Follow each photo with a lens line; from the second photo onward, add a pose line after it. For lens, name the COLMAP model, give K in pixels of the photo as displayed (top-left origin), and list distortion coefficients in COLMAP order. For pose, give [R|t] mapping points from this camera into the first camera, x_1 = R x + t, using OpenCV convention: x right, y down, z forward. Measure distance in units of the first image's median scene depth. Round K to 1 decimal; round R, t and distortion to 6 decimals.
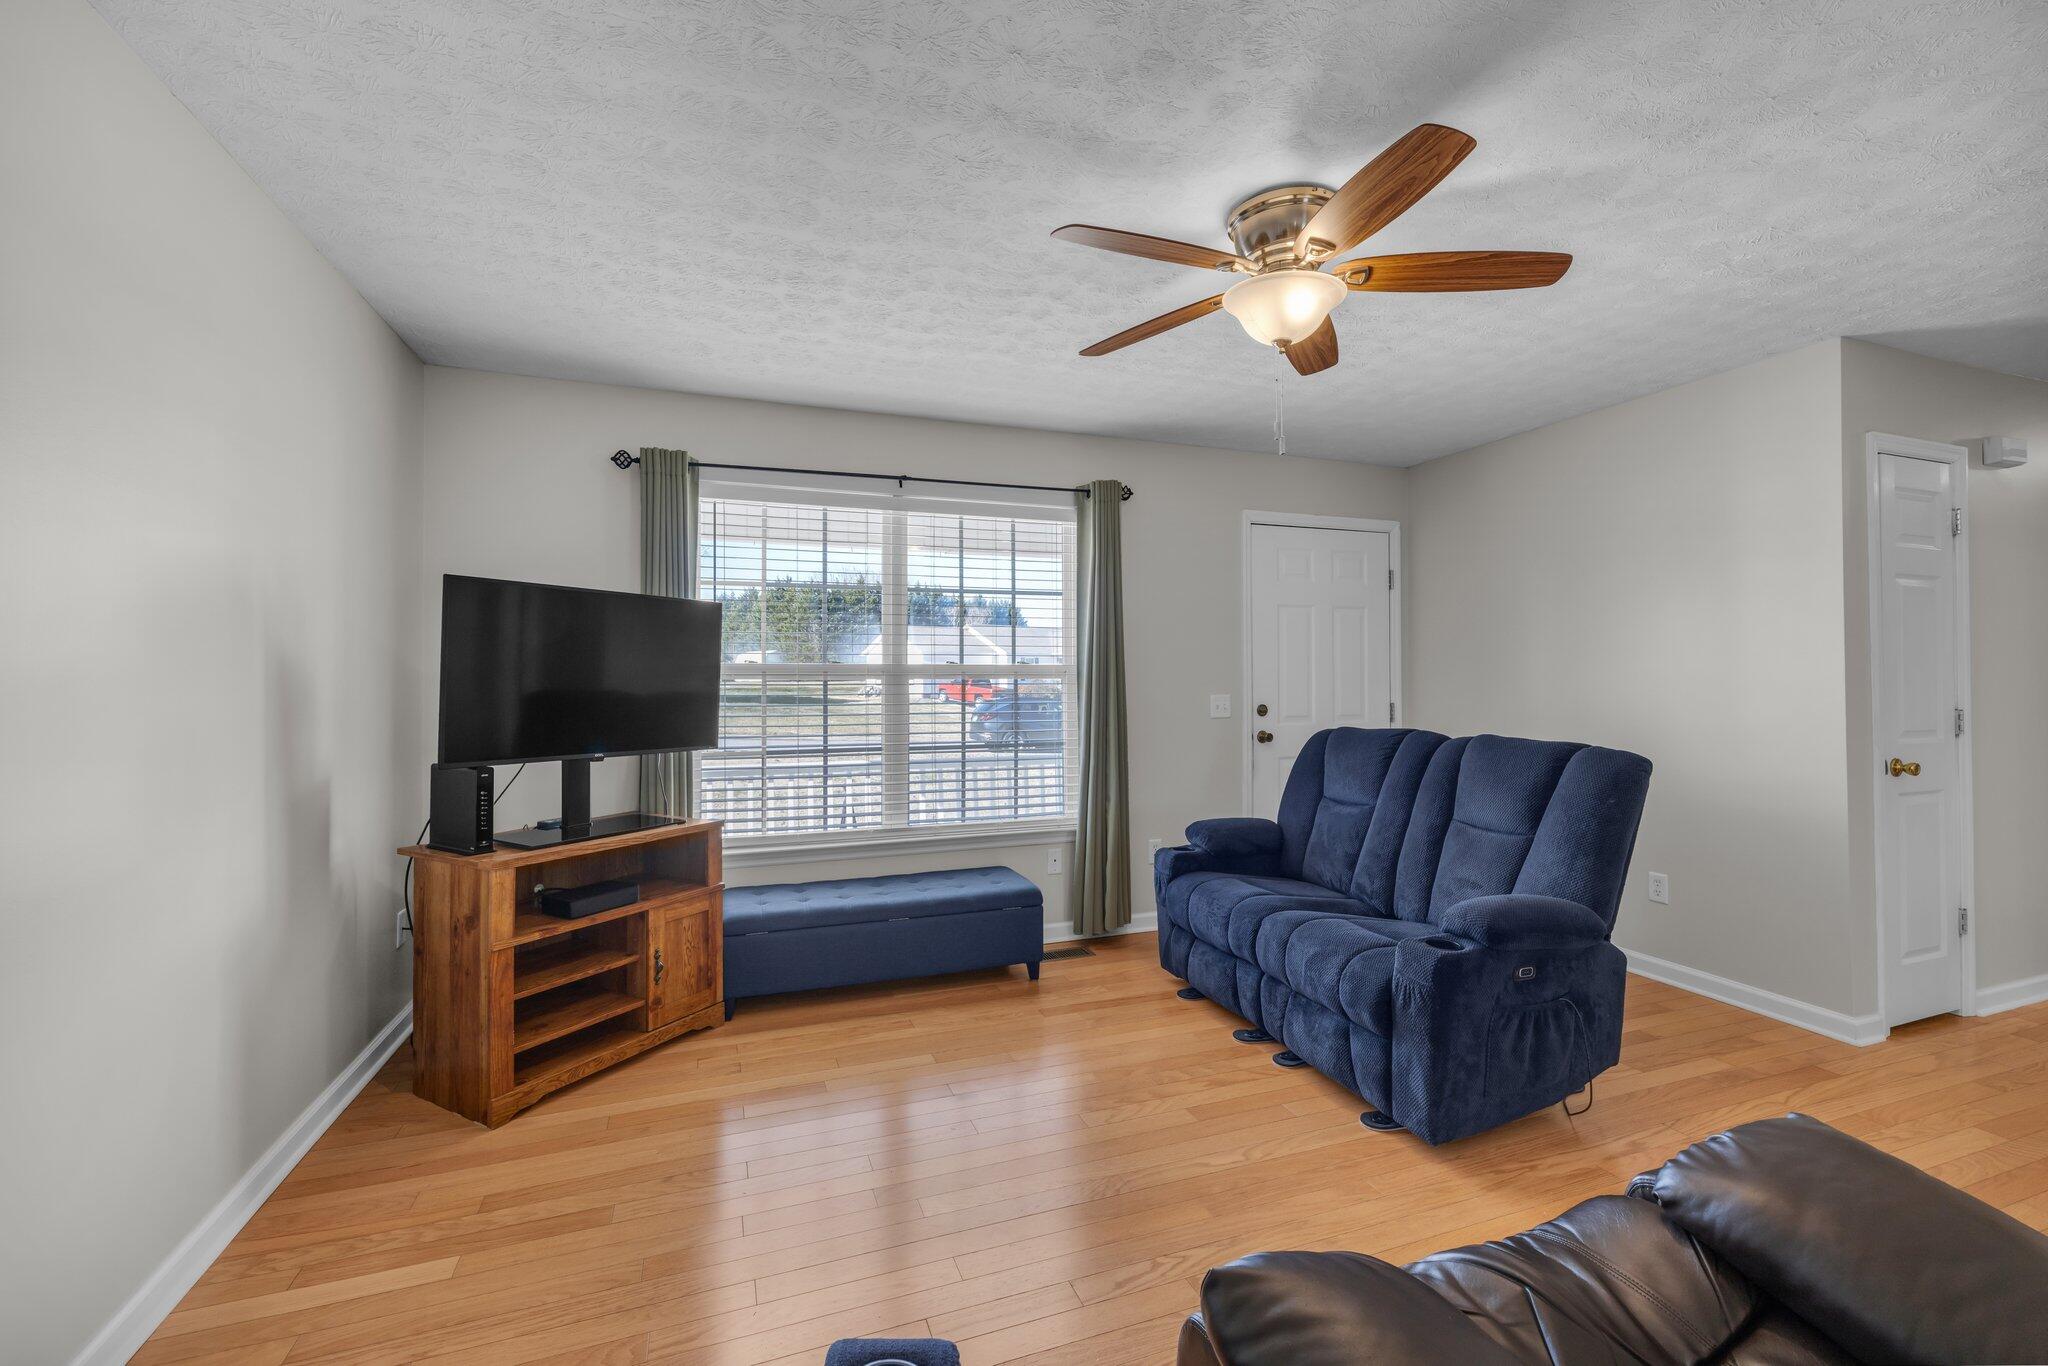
lens RADIAL K [[857.5, 0, 1019.8], [0, 857.5, 674.8], [0, 0, 1]] dist [0.001353, 0.000493]
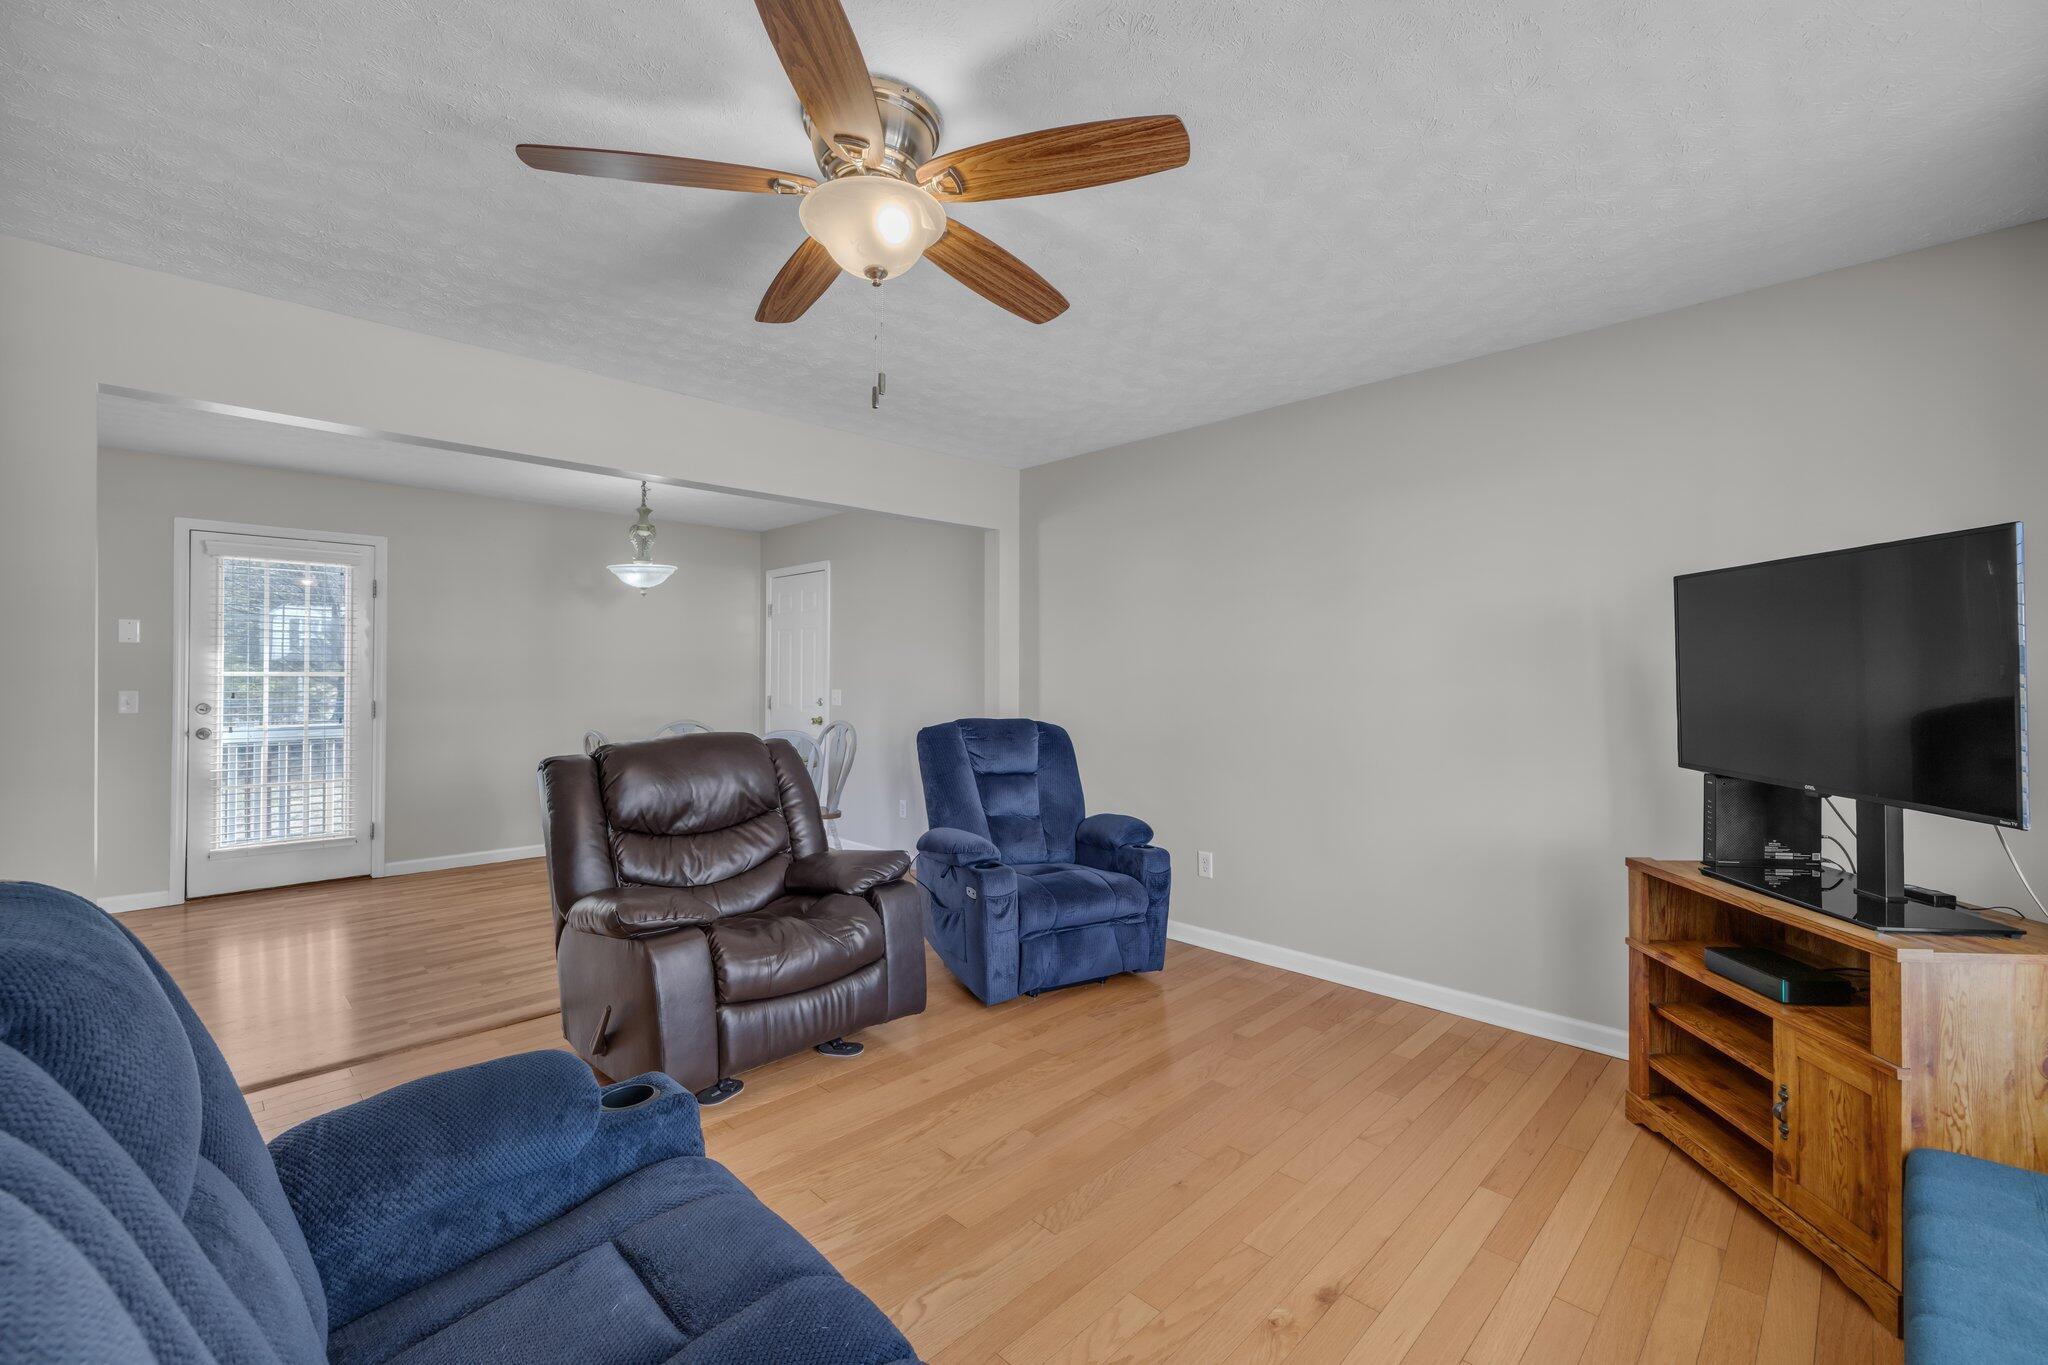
lens RADIAL K [[857.5, 0, 1024.6], [0, 857.5, 676.4], [0, 0, 1]] dist [0.001353, 0.000493]
pose [[-0.901081, 0.001470, -0.433648, 0.341638], [0.000218, 0.999996, 0.002937, -0.000866], [0.433650, 0.002552, -0.901078, 1.148101]]
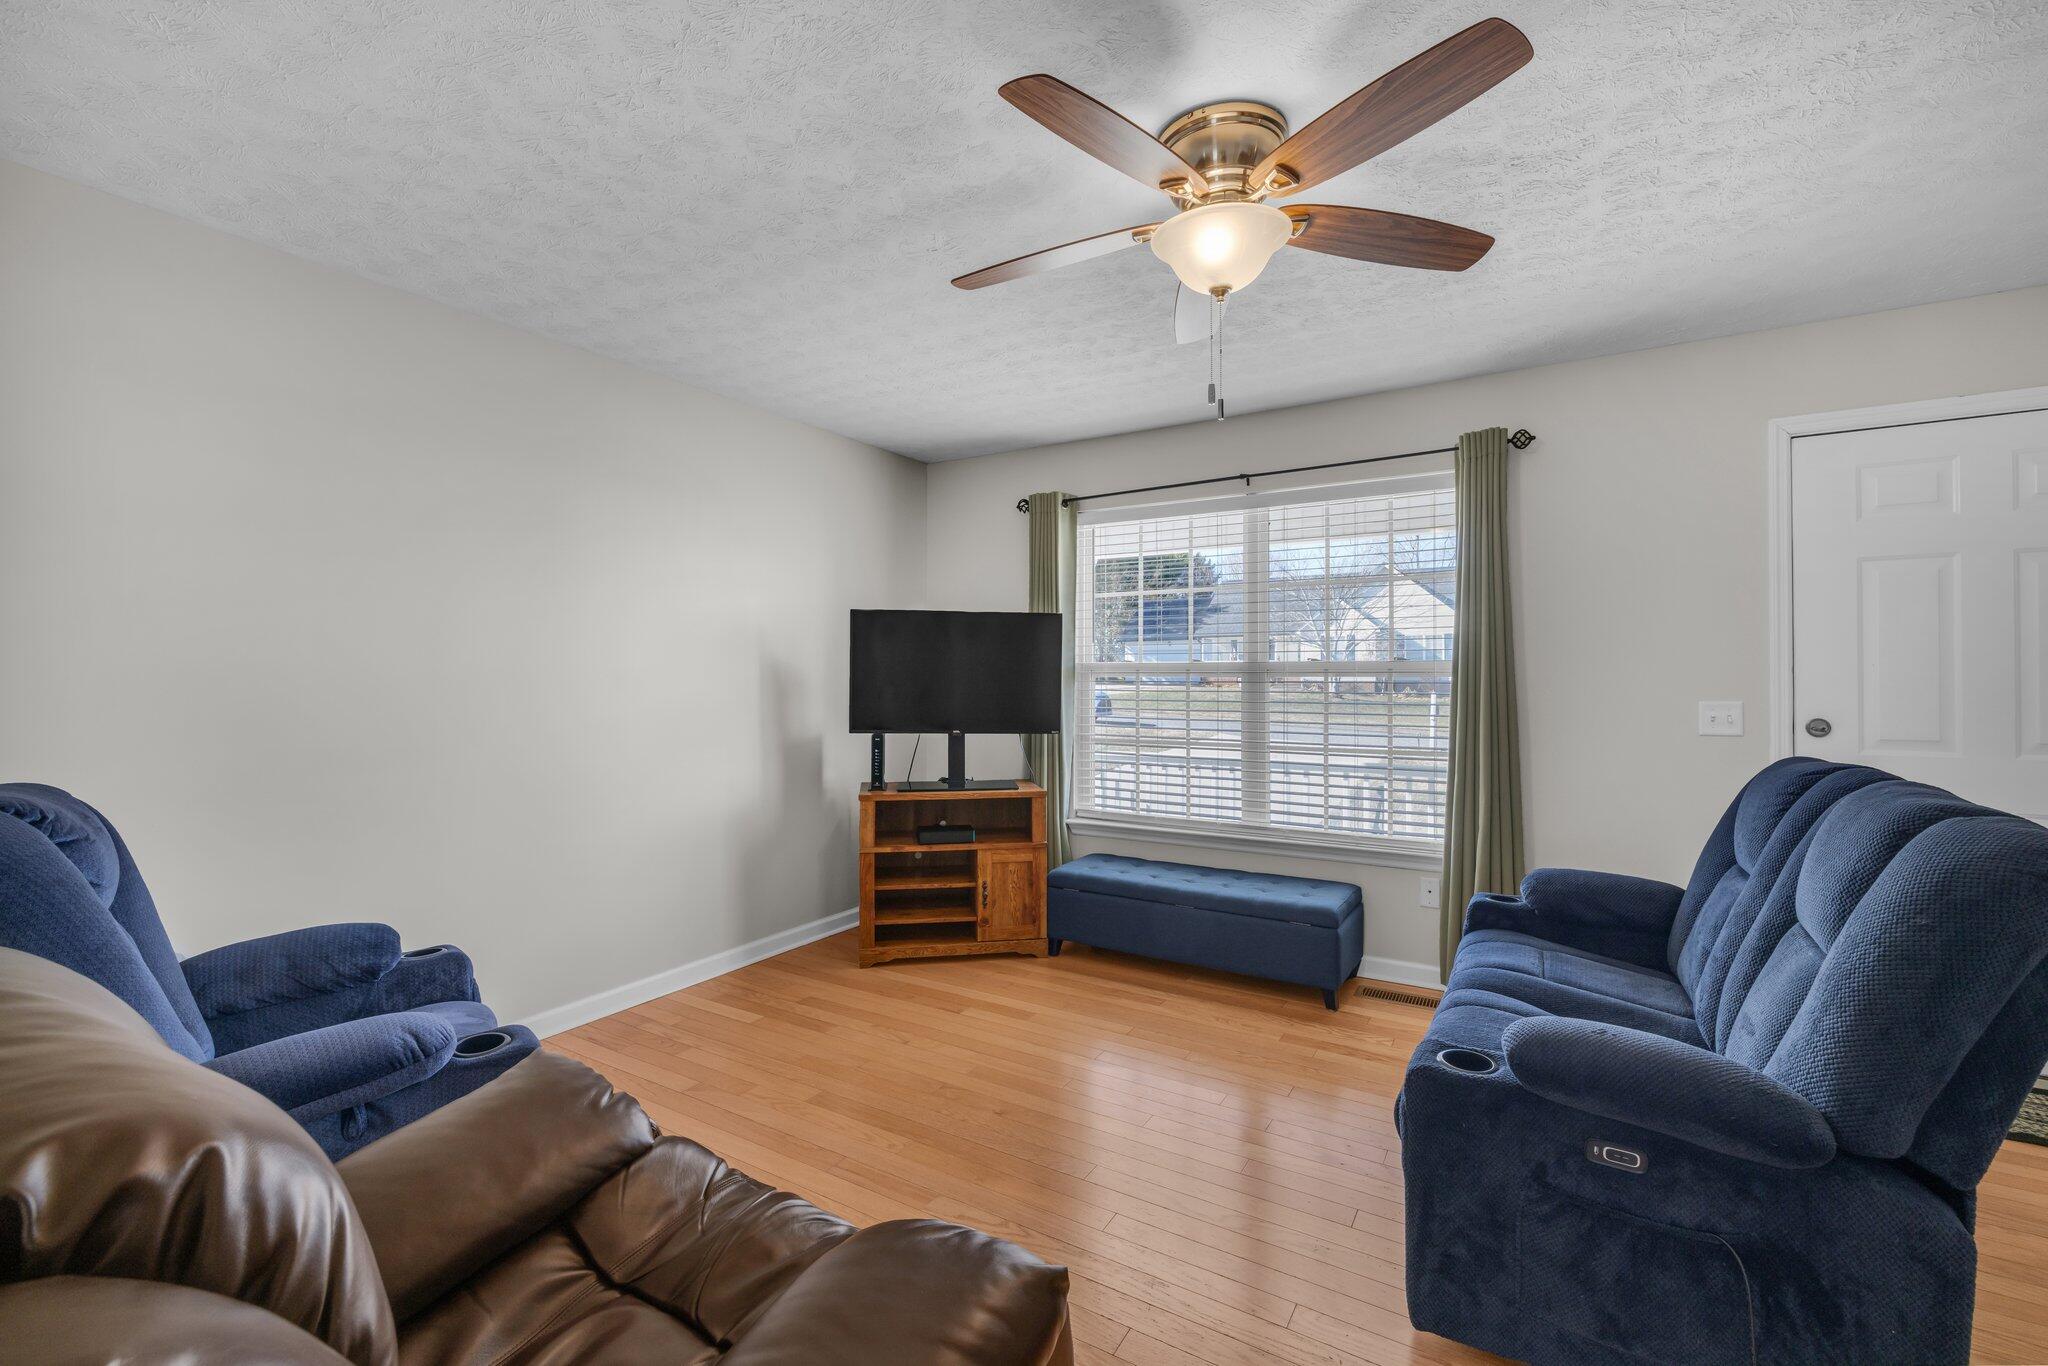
lens RADIAL K [[857.5, 0, 1026.2], [0, 857.5, 673.0], [0, 0, 1]] dist [0.001353, 0.000493]
pose [[0.624754, -0.000114, -0.780821, 0.548759], [0.000514, 1.000000, 0.000265, 0.000216], [0.780821, -0.000567, 0.624754, 0.194812]]
